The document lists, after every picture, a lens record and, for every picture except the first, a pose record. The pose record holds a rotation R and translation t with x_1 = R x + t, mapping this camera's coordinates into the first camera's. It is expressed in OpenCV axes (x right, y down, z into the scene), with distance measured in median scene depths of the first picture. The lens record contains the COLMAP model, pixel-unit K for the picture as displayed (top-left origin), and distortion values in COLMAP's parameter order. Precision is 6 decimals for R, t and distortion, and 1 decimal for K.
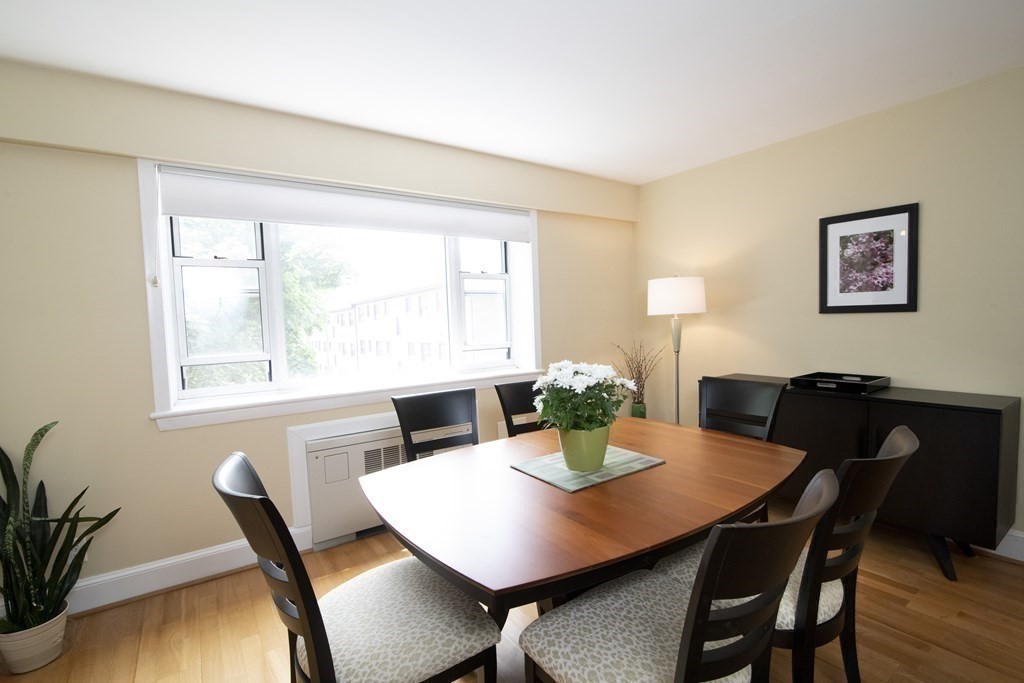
lens RADIAL K [[468.2, 0, 514.7], [0, 468.2, 345.6], [0, 0, 1]] dist [-0.020523, 0.001531]
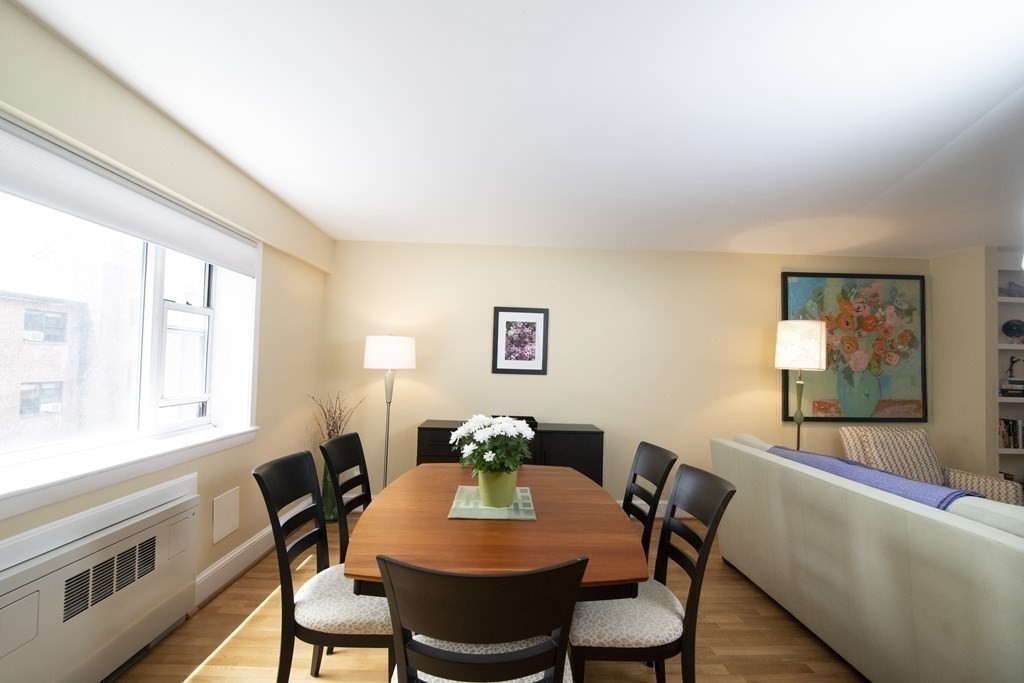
lens RADIAL K [[468.2, 0, 514.9], [0, 468.2, 346.7], [0, 0, 1]] dist [-0.020523, 0.001531]
pose [[0.547506, 0.077697, 0.833187, -0.514344], [0.003203, 0.995478, -0.094936, -0.015496], [-0.836796, 0.054647, 0.544781, 0.177746]]
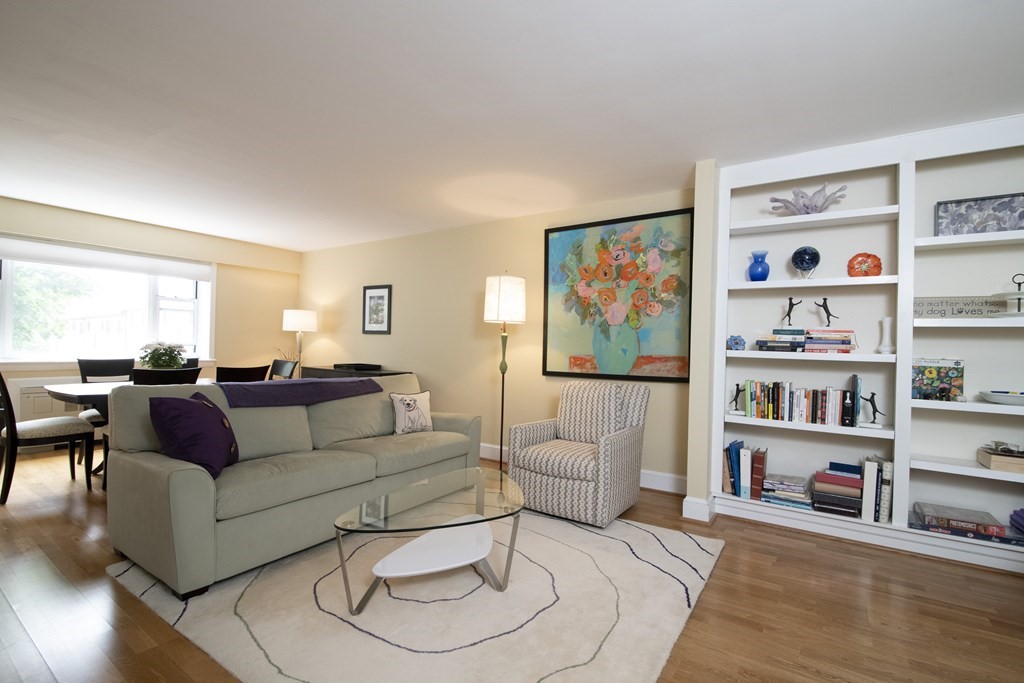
lens RADIAL K [[468.2, 0, 516.3], [0, 468.2, 343.8], [0, 0, 1]] dist [-0.020523, 0.001531]
pose [[0.932493, 0.057280, 0.356618, 0.591991], [-0.035500, 0.997099, -0.067327, 0.087768], [-0.359440, 0.050122, 0.931821, -1.139332]]
